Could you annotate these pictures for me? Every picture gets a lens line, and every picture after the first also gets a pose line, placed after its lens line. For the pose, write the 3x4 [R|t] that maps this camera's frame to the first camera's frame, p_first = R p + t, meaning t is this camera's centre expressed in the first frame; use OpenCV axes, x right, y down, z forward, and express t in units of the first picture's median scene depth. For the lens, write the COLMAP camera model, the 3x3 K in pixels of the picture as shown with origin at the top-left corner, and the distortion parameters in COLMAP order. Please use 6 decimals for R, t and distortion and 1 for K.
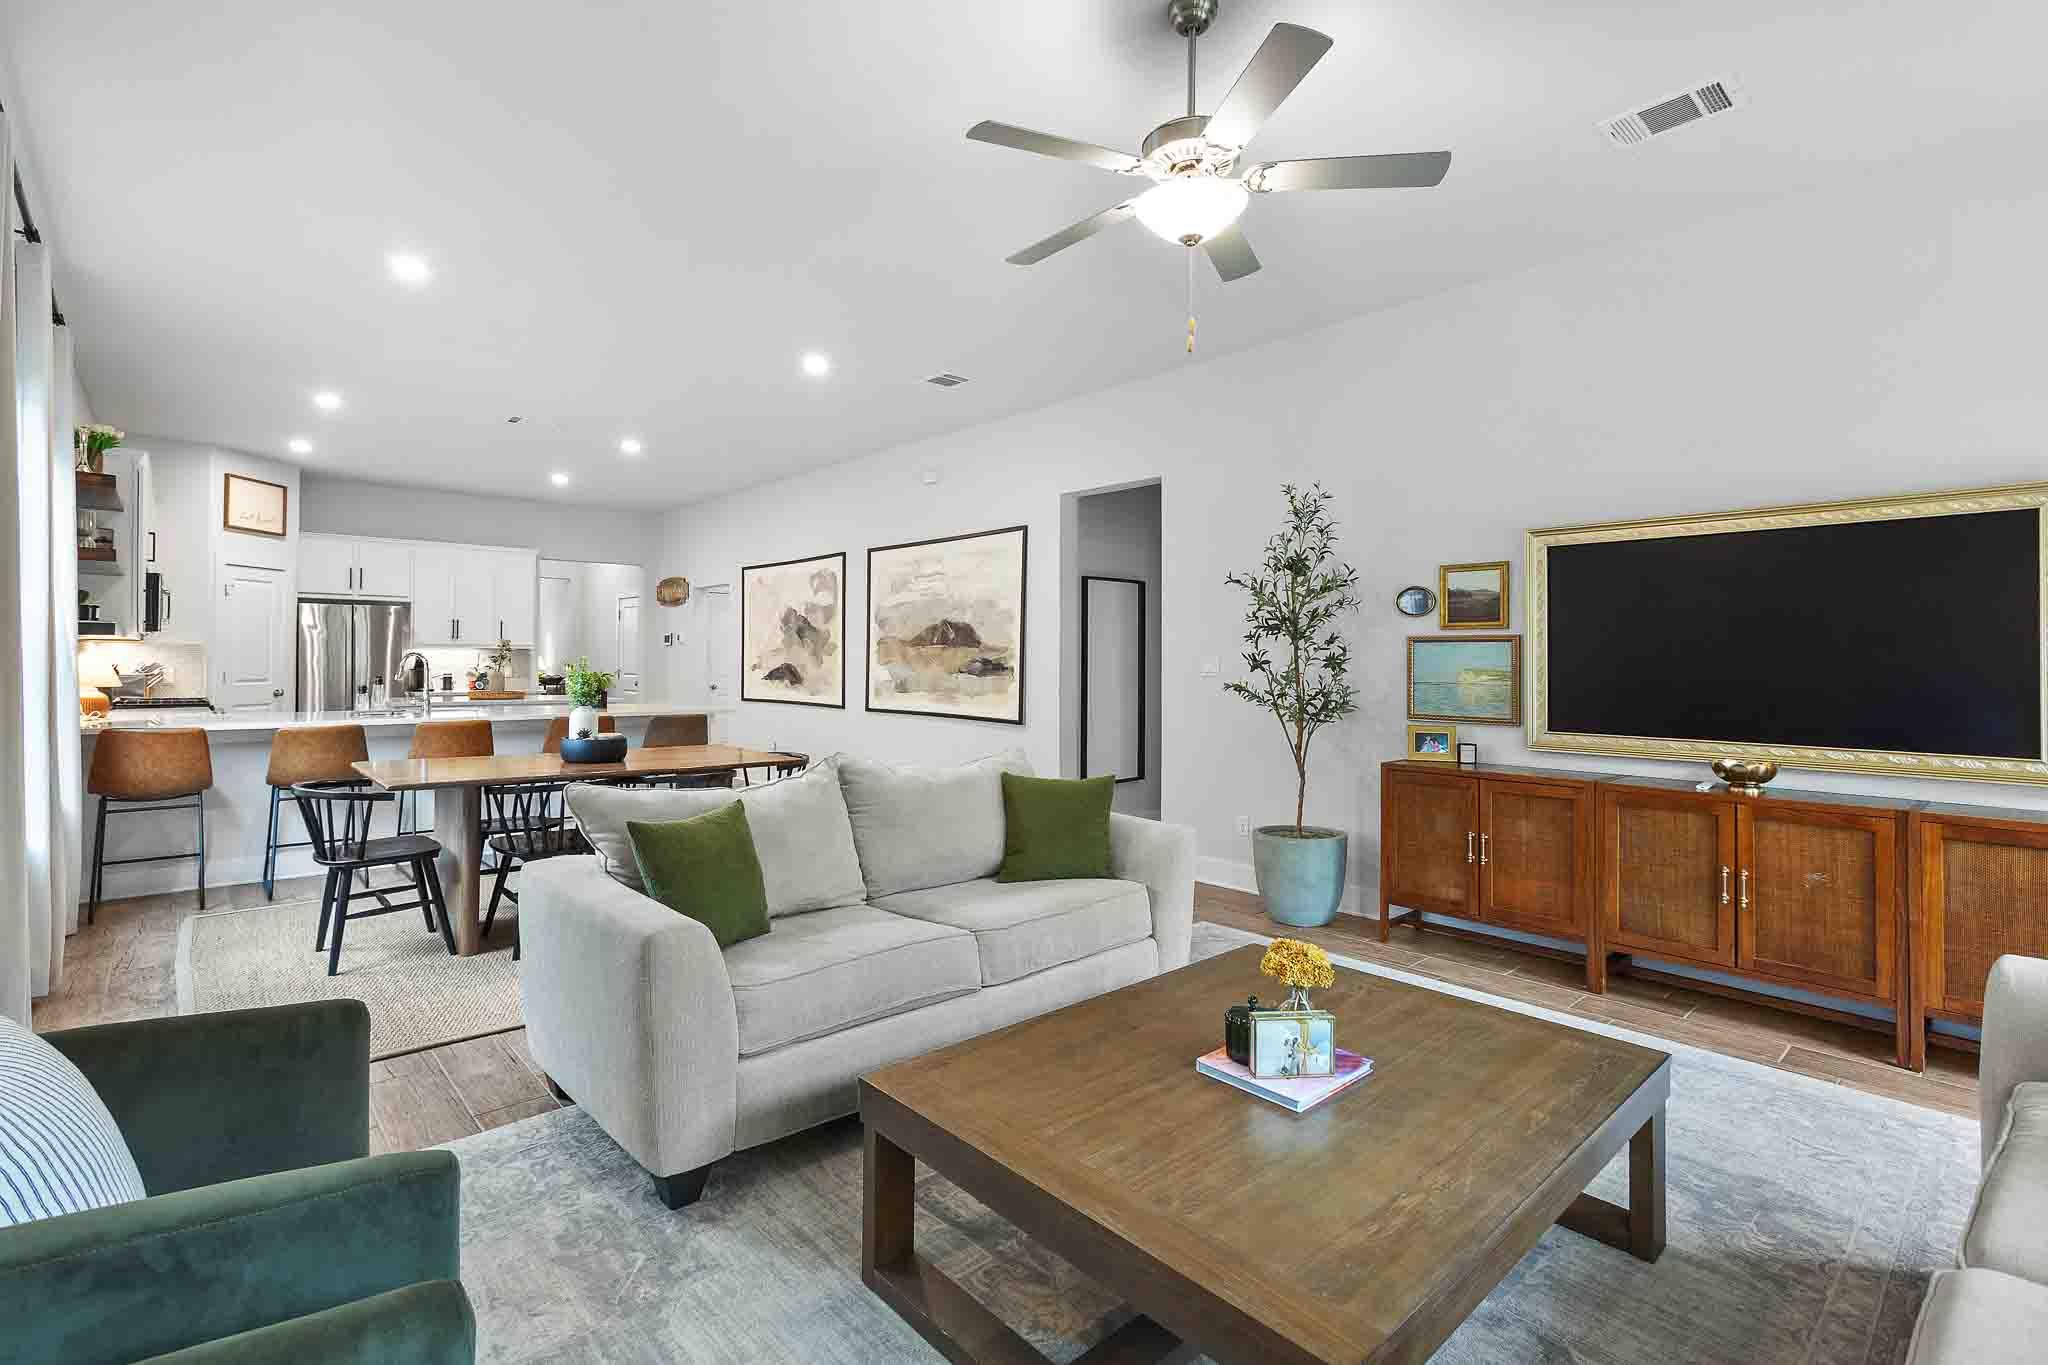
lens RADIAL K [[933.6, 0, 1019.7], [0, 933.6, 668.0], [0, 0, 1]] dist [-0.011842, -0.000592]
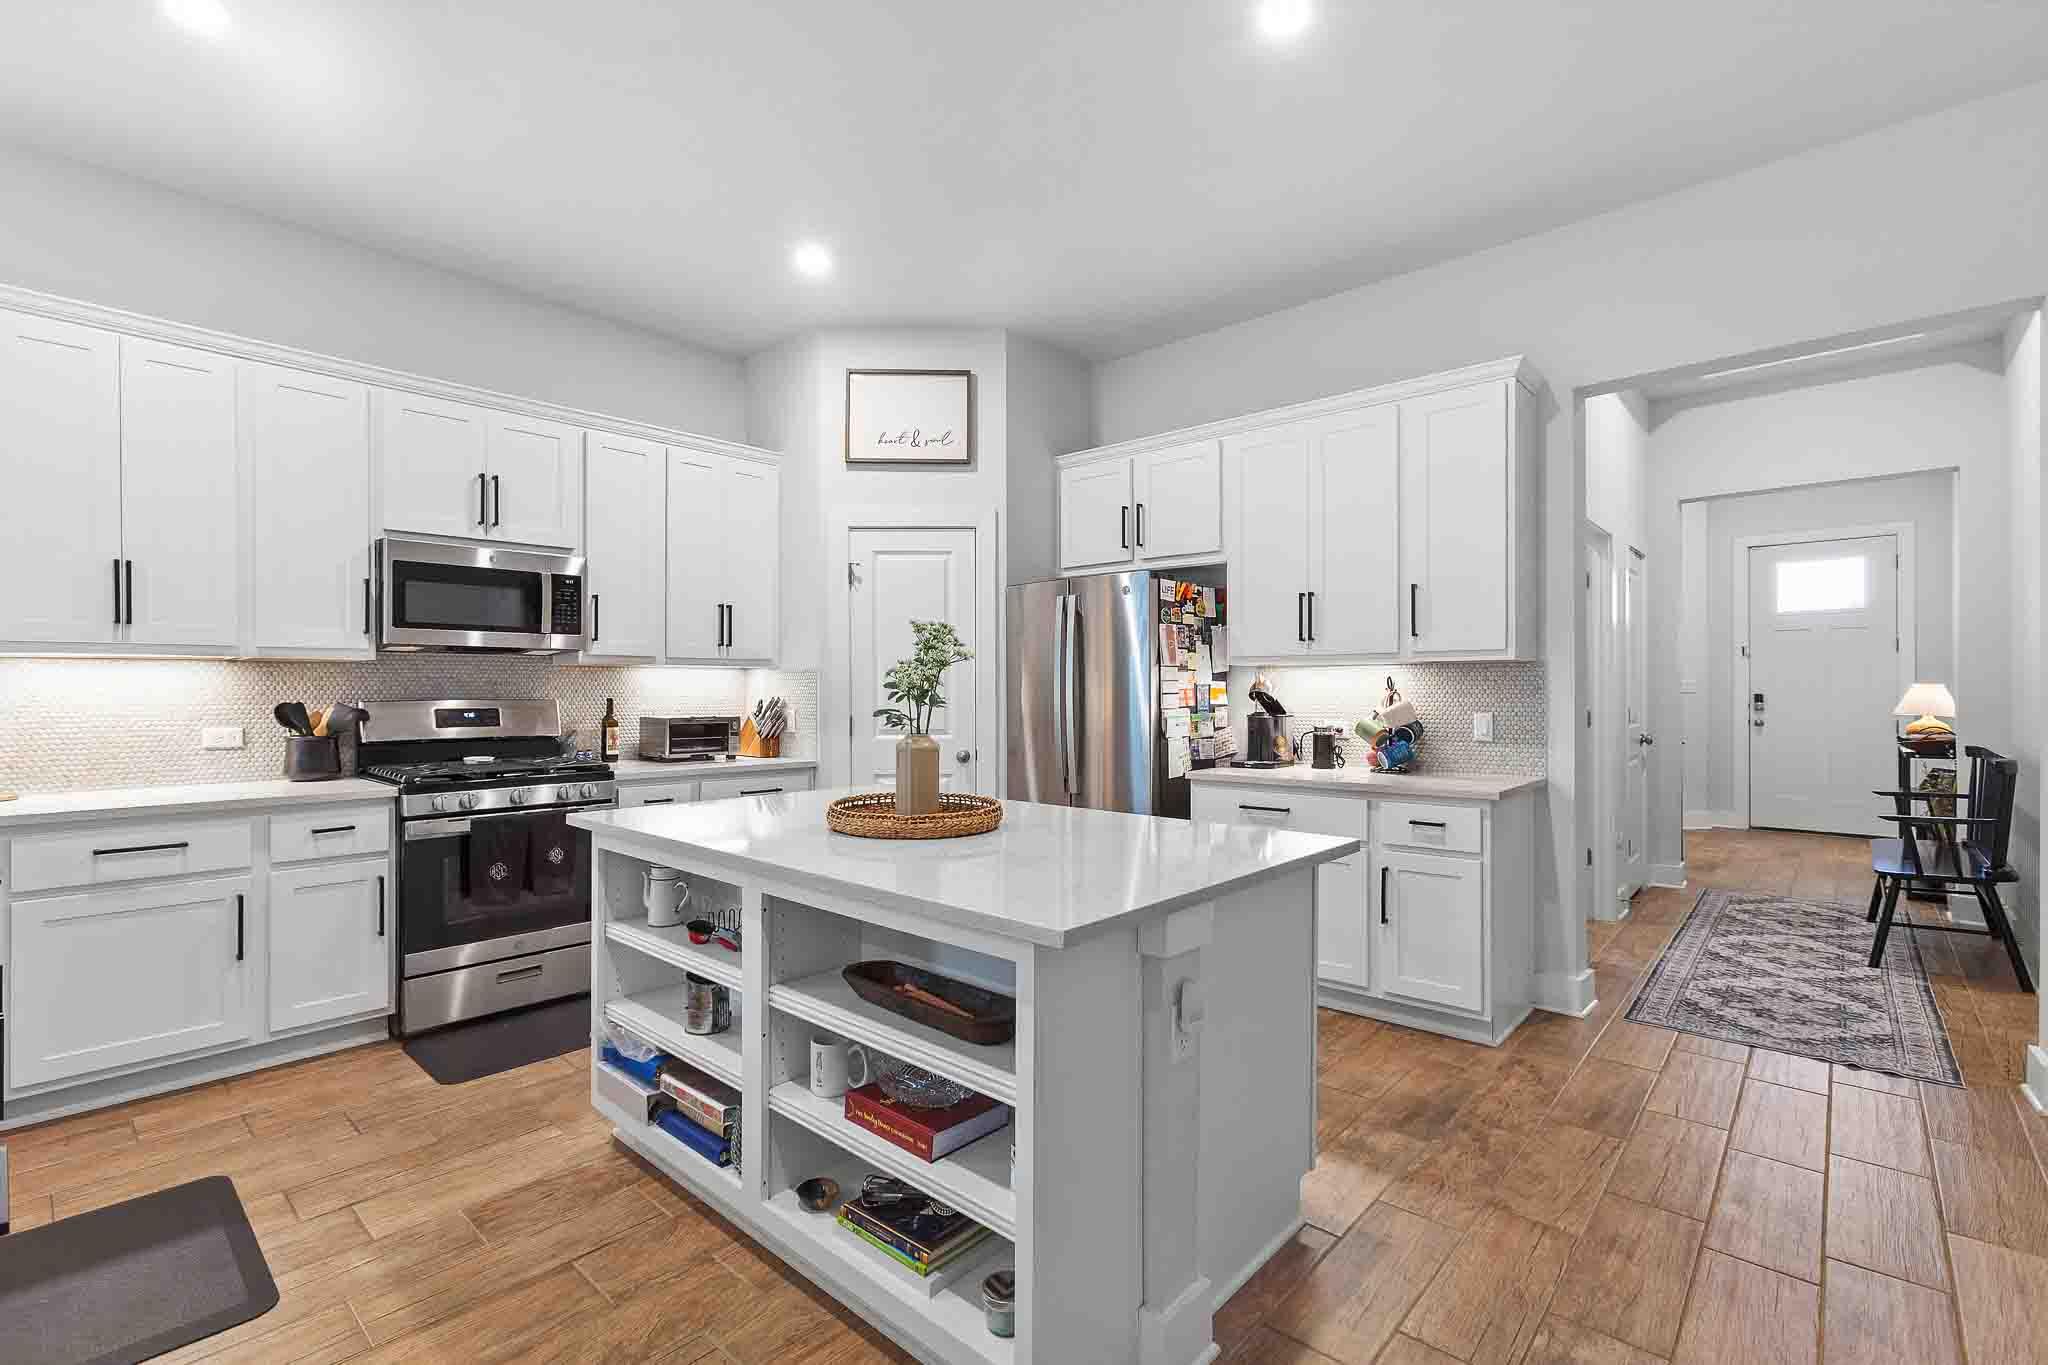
lens RADIAL K [[933.6, 0, 1020.0], [0, 933.6, 686.5], [0, 0, 1]] dist [-0.011842, -0.000592]
pose [[0.106950, -0.002857, -0.994260, -0.219374], [-0.007423, 0.999966, -0.003672, -0.009277], [0.994237, 0.007774, 0.106925, 0.833867]]
